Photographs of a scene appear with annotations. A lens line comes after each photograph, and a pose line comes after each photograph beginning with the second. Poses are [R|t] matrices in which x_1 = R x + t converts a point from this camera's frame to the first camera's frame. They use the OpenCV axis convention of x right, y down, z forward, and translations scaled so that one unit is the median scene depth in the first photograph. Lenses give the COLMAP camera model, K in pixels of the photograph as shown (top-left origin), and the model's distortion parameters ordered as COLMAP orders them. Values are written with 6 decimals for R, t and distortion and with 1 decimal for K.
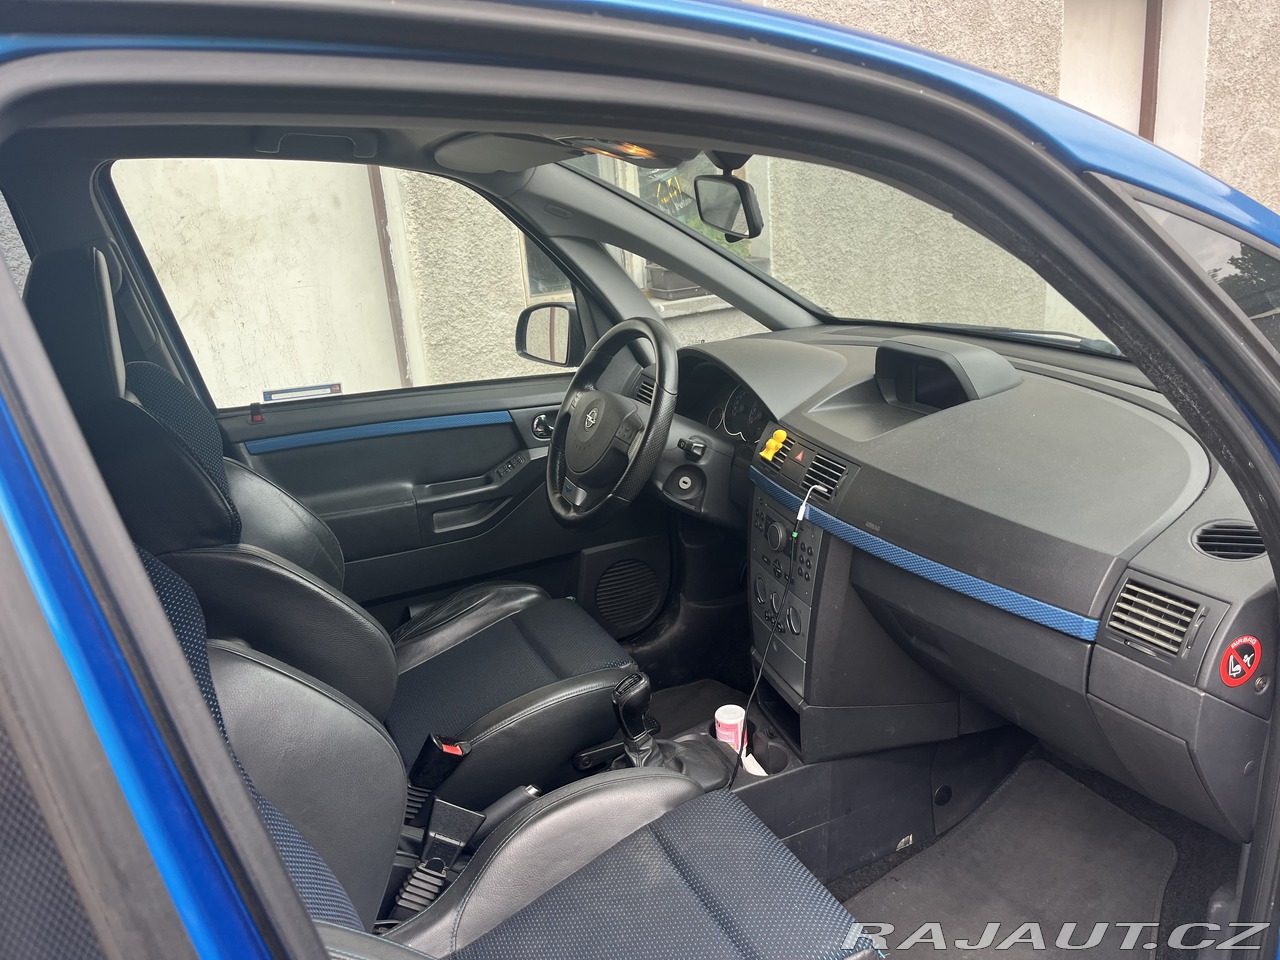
lens RADIAL K [[984.4, 0, 644.7], [0, 984.4, 476.2], [0, 0, 1]] dist [0.031975, 0.002311]
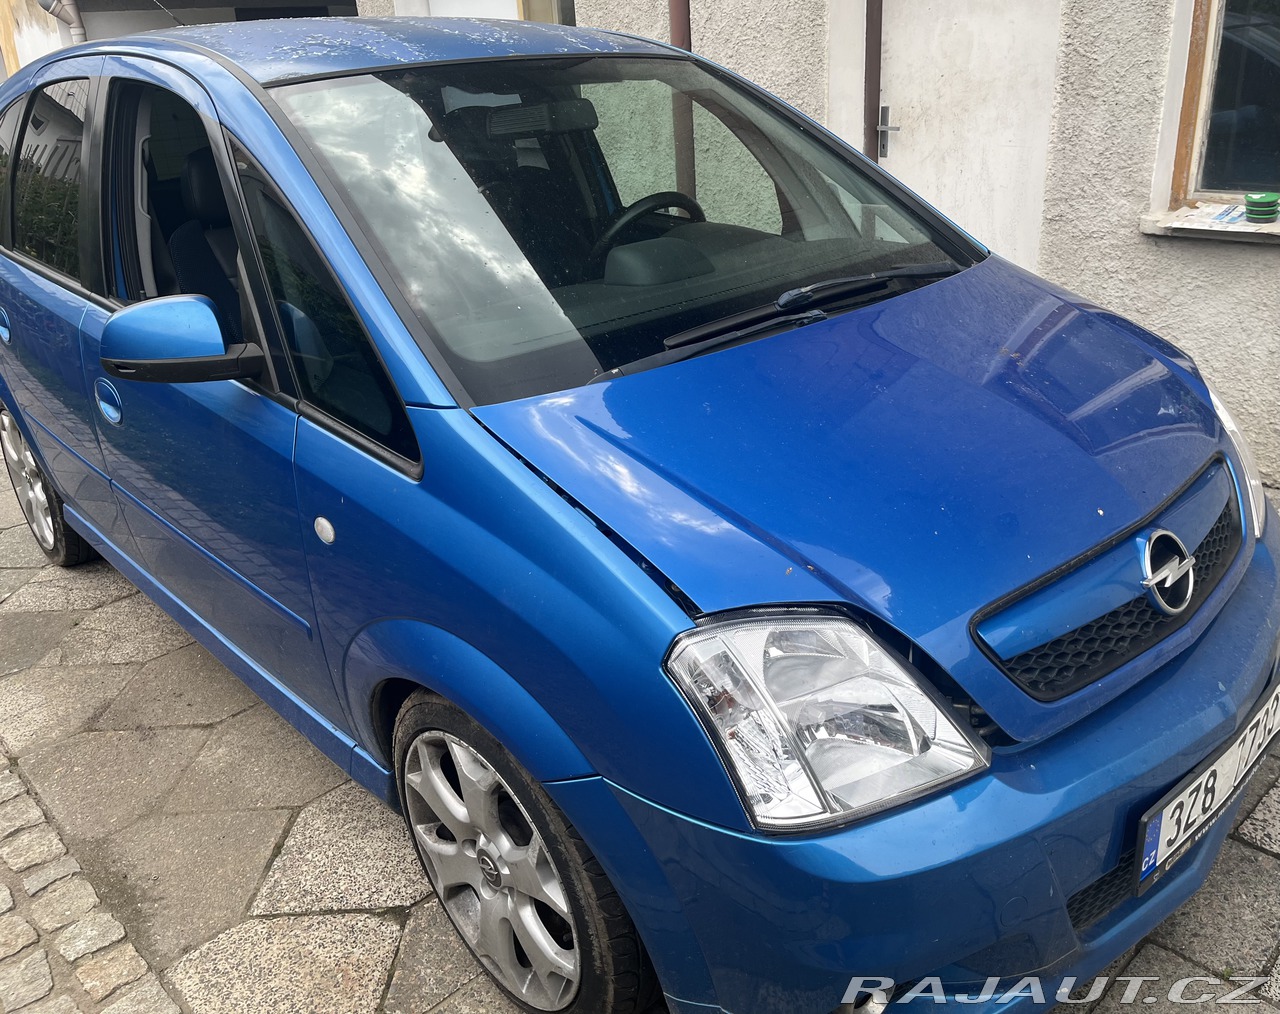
lens RADIAL K [[1057.4, 0, 641.9], [0, 1057.4, 509.6], [0, 0, 1]] dist [0.015059, 0.006462]
pose [[0.291511, 0.431321, -0.853806, 0.766251], [-0.267116, 0.893771, 0.360310, -0.150035], [0.918515, 0.123031, 0.375756, 0.220203]]
